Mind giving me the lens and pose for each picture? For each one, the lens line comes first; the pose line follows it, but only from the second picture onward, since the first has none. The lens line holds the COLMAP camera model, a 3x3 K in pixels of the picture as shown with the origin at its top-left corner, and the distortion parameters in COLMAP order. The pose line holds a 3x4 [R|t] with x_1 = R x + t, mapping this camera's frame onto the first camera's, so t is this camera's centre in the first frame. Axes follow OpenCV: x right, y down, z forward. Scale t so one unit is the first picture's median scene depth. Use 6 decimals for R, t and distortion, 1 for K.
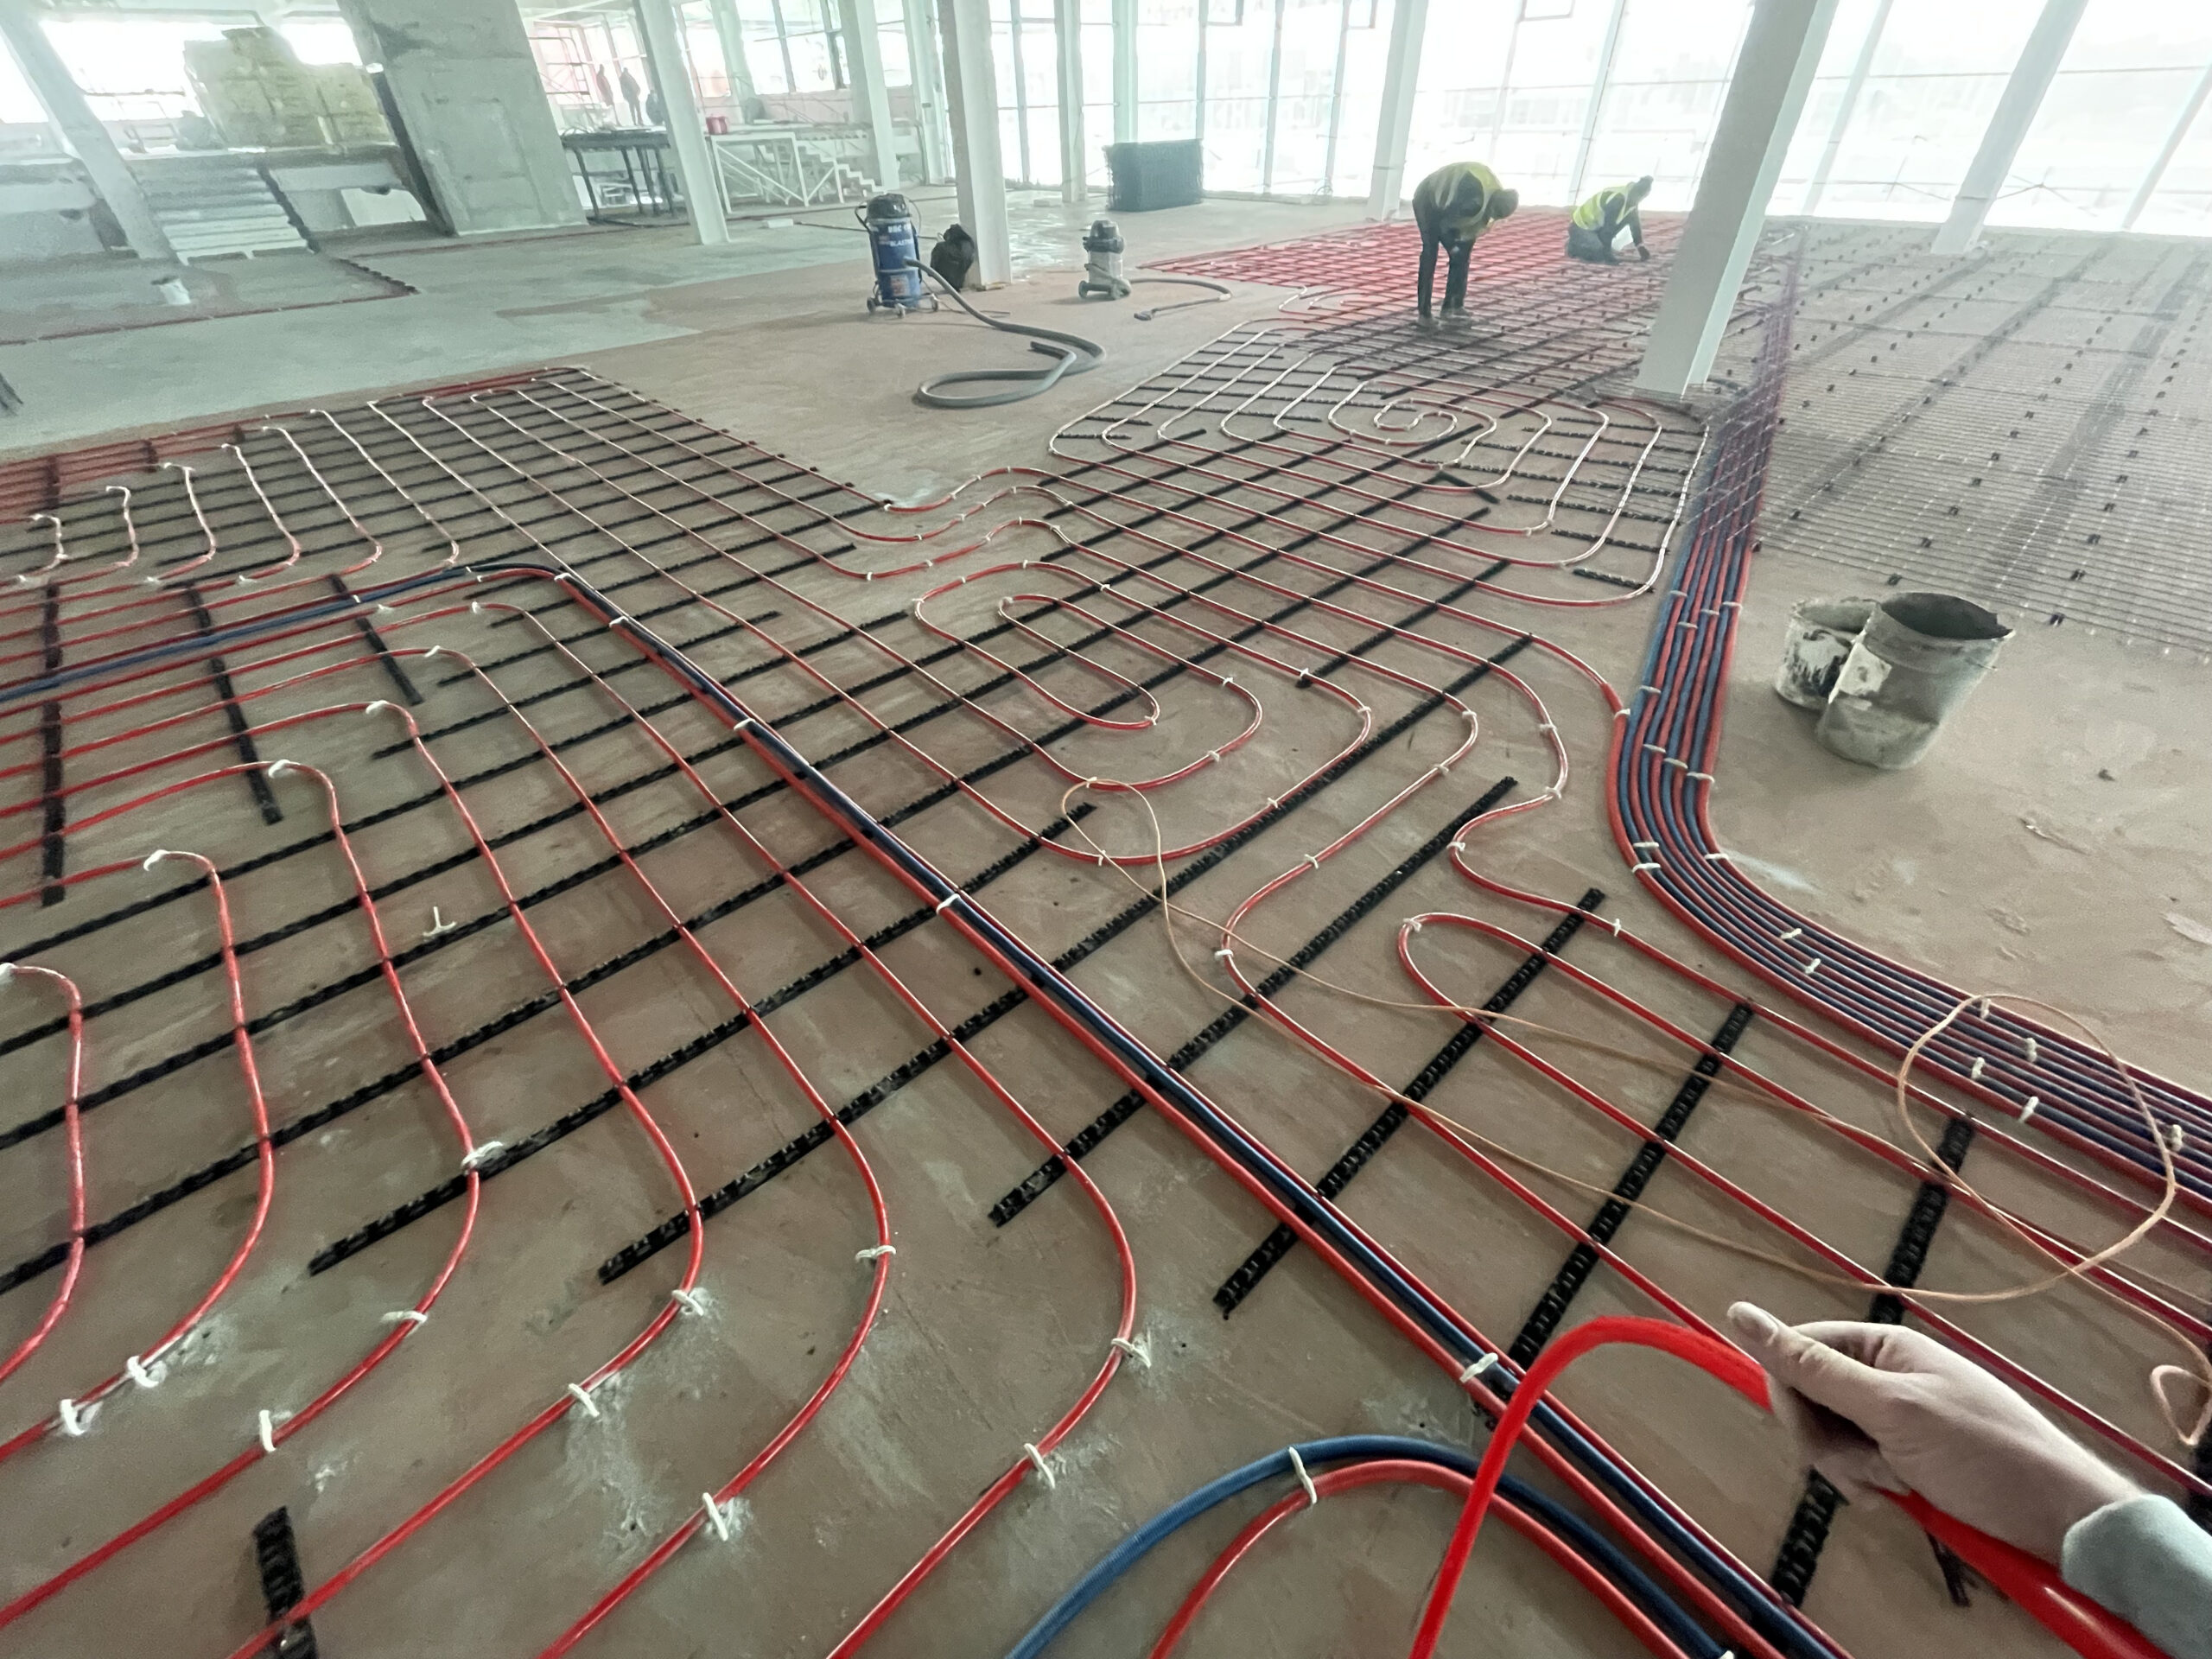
lens RADIAL K [[897.9, 0, 1115.9], [0, 897.9, 816.0], [0, 0, 1]] dist [-0.002645, -0.000030]
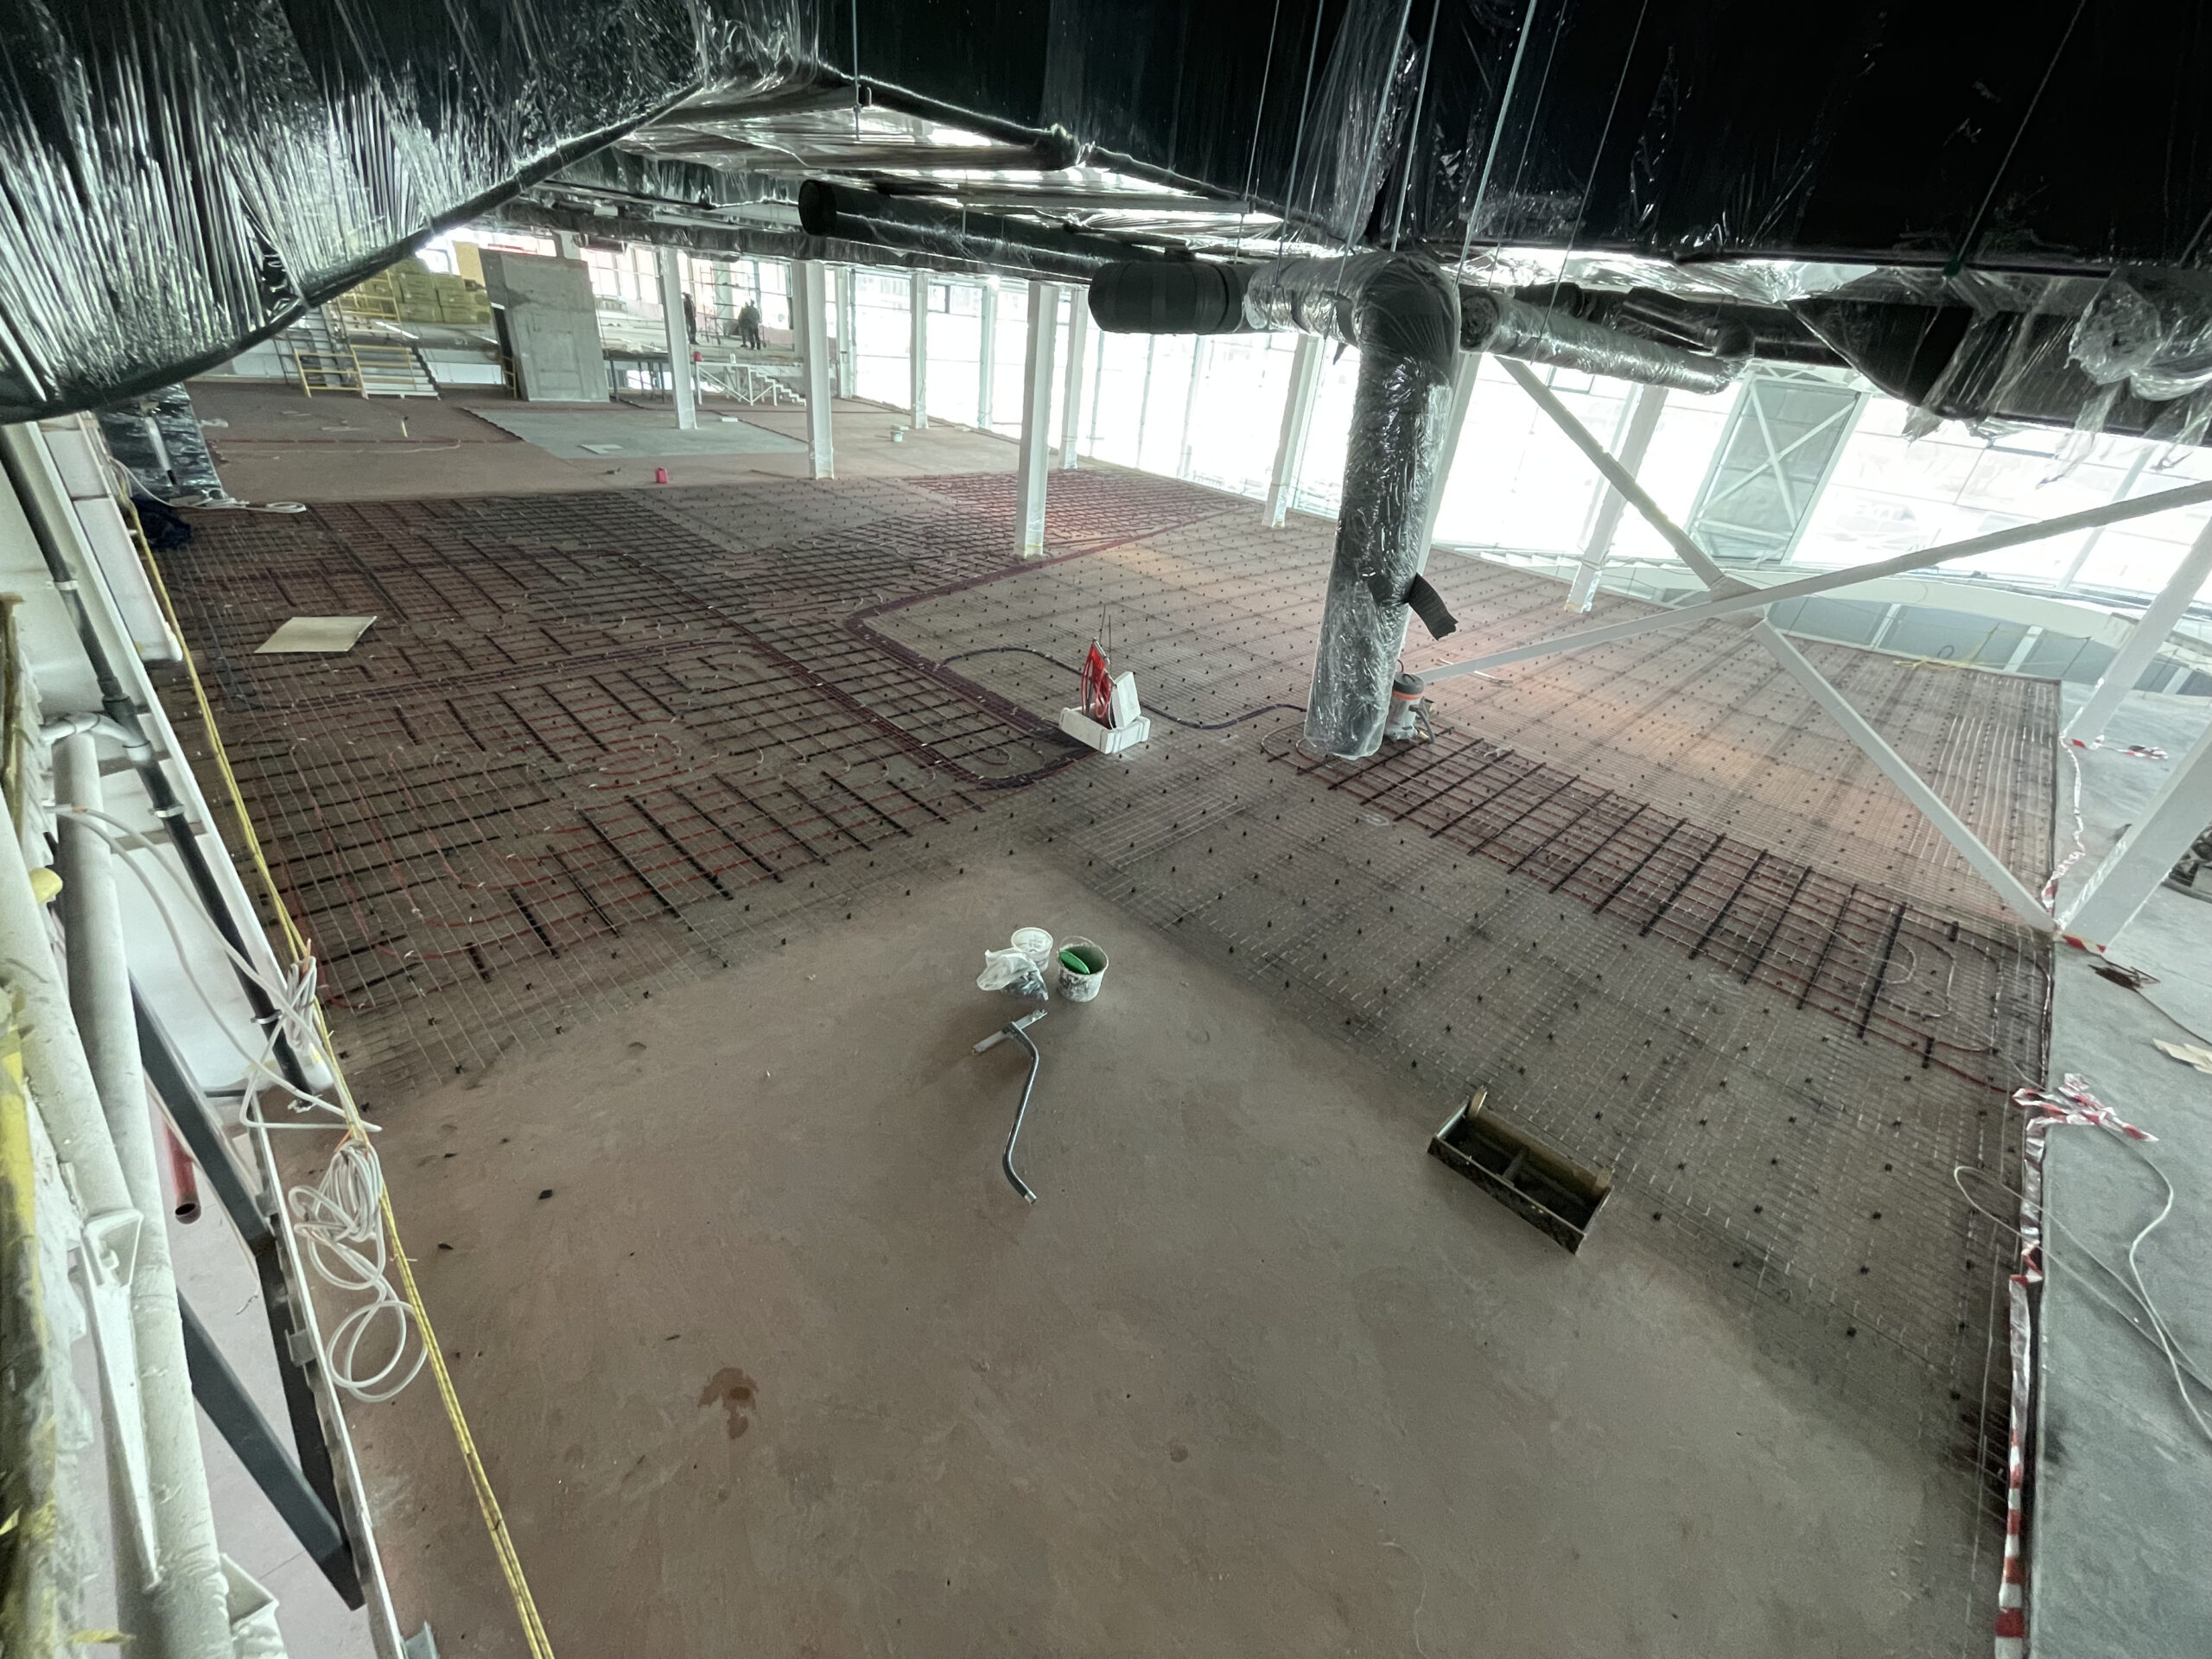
lens RADIAL K [[897.9, 0, 1109.9], [0, 897.9, 818.3], [0, 0, 1]] dist [-0.002645, -0.000030]
pose [[0.990751, 0.102493, 0.088928, 0.929314], [-0.087020, 0.982752, -0.163175, 1.018807], [-0.104118, 0.153927, 0.982581, -2.193263]]
